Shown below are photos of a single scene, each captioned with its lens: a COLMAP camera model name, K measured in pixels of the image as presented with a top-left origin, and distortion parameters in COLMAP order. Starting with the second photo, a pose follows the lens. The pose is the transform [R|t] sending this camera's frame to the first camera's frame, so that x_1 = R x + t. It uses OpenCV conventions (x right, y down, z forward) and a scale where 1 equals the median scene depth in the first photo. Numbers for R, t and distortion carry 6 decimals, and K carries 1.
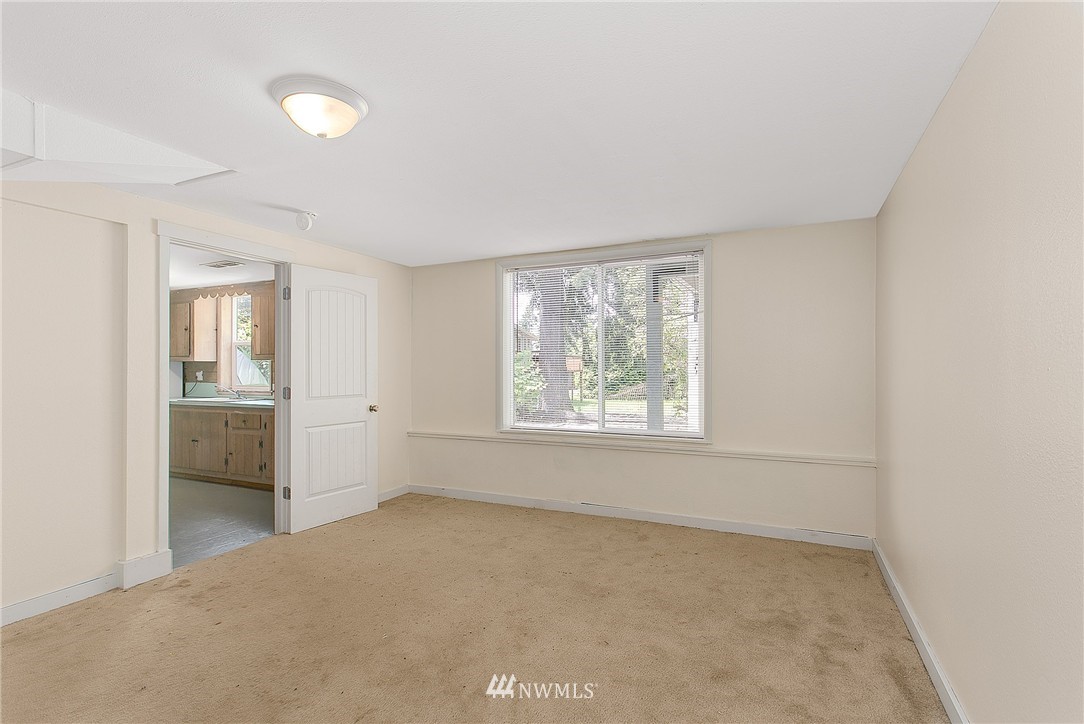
lens RADIAL K [[523.1, 0, 540.2], [0, 523.1, 366.4], [0, 0, 1]] dist [-0.001936, -0.000298]
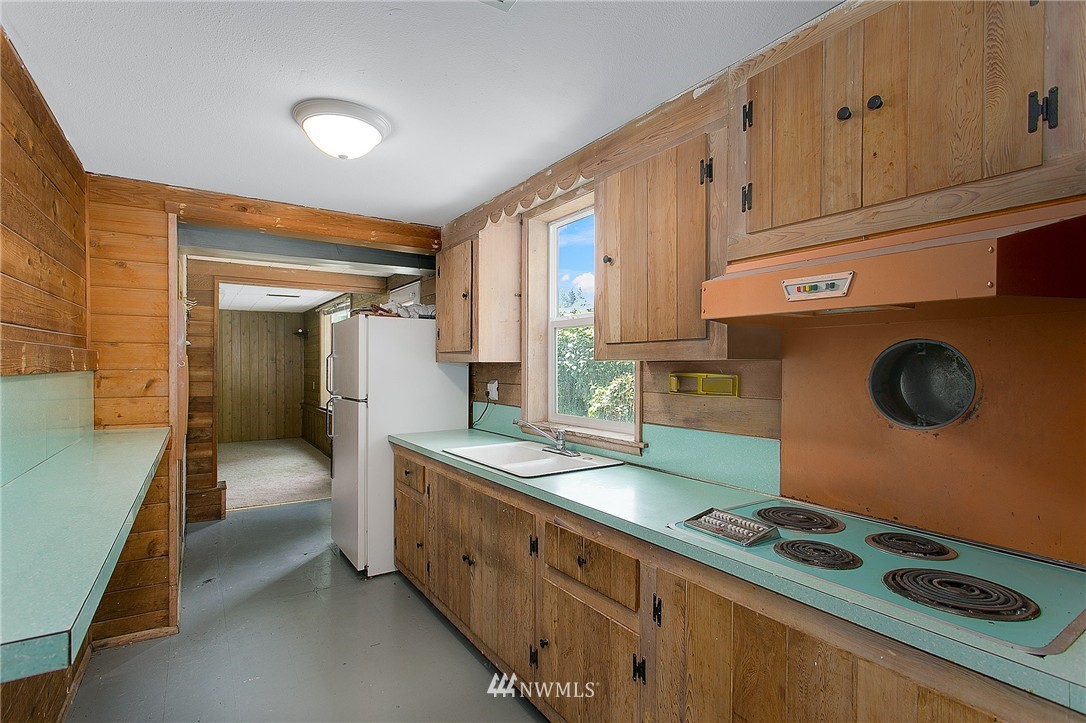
lens RADIAL K [[524.1, 0, 541.9], [0, 524.1, 364.6], [0, 0, 1]] dist [-0.001936, -0.000298]
pose [[0.855645, 0.001437, -0.517562, -0.364868], [-0.001075, 0.999999, 0.000998, -0.008505], [0.517562, -0.000297, 0.855645, 0.618369]]
